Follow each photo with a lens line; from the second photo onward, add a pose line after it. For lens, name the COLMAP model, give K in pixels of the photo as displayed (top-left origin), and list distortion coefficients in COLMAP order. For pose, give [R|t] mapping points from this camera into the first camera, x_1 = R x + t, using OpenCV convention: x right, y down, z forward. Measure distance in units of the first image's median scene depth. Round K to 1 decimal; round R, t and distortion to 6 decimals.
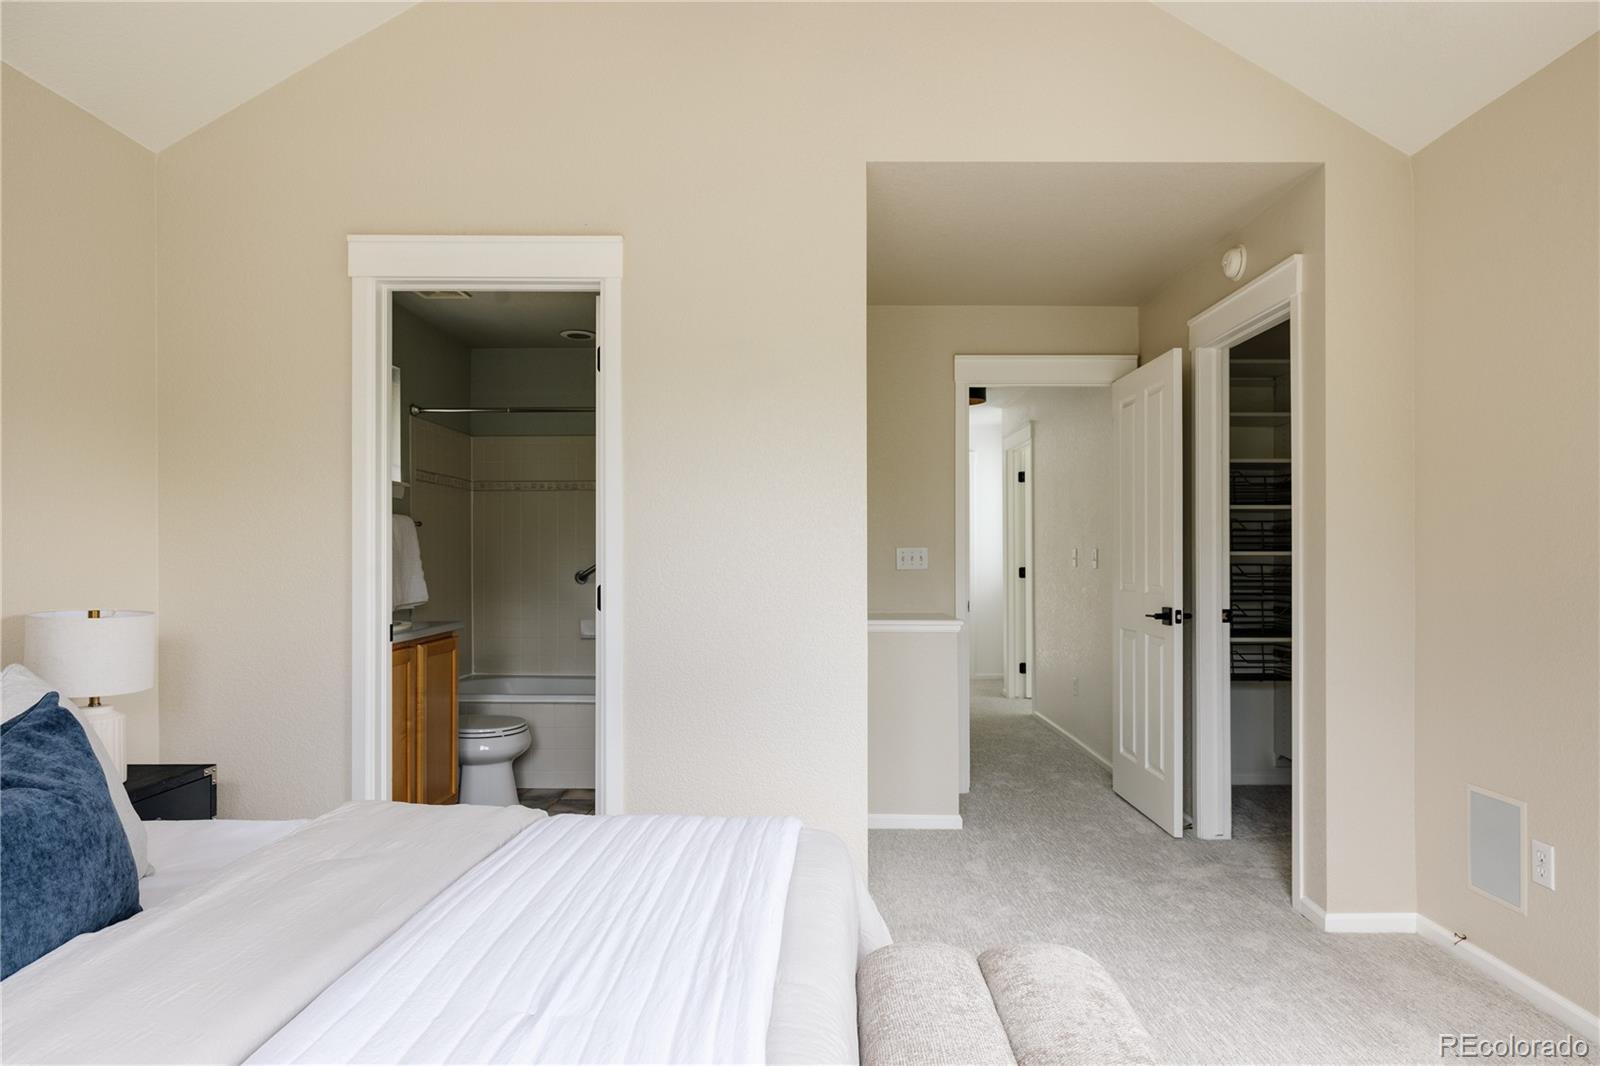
lens RADIAL K [[923.9, 0, 793.9], [0, 923.9, 541.1], [0, 0, 1]] dist [0.008086, -0.001087]
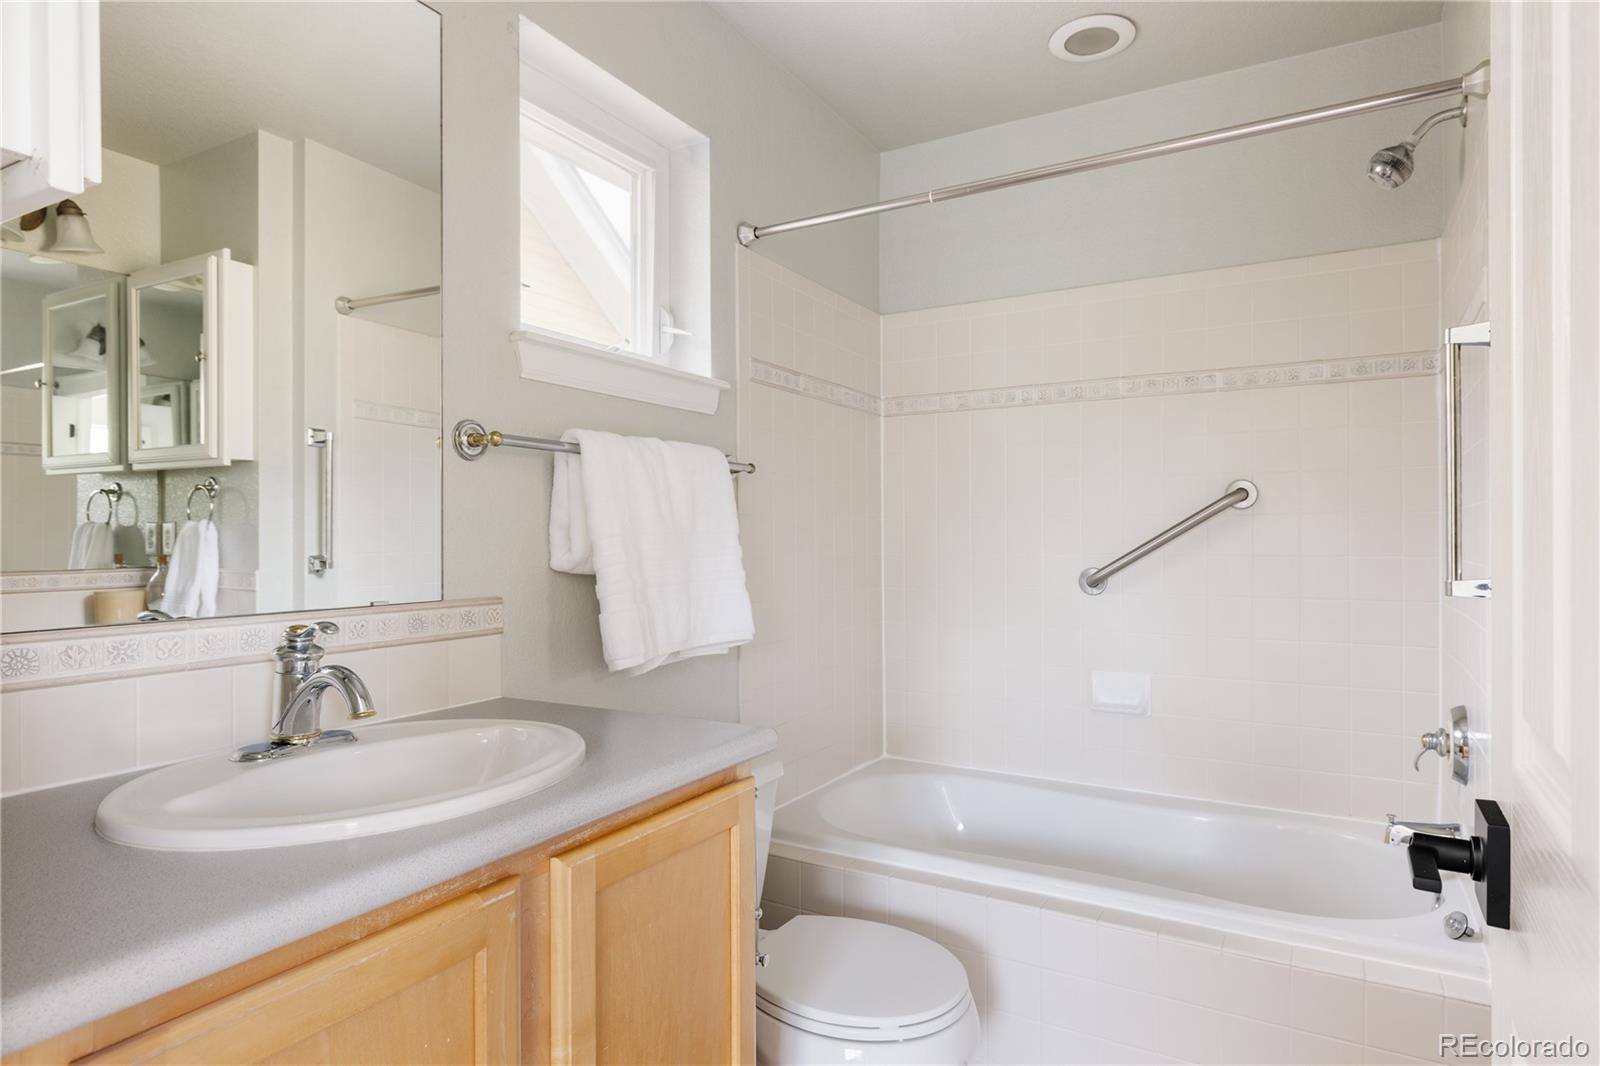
lens RADIAL K [[923.9, 0, 793.0], [0, 923.9, 531.6], [0, 0, 1]] dist [0.008086, -0.001087]
pose [[0.875979, 0.001098, -0.482348, -0.135282], [0.003233, 0.999962, 0.008148, 0.008236], [0.482338, -0.008697, 0.875942, 0.508325]]
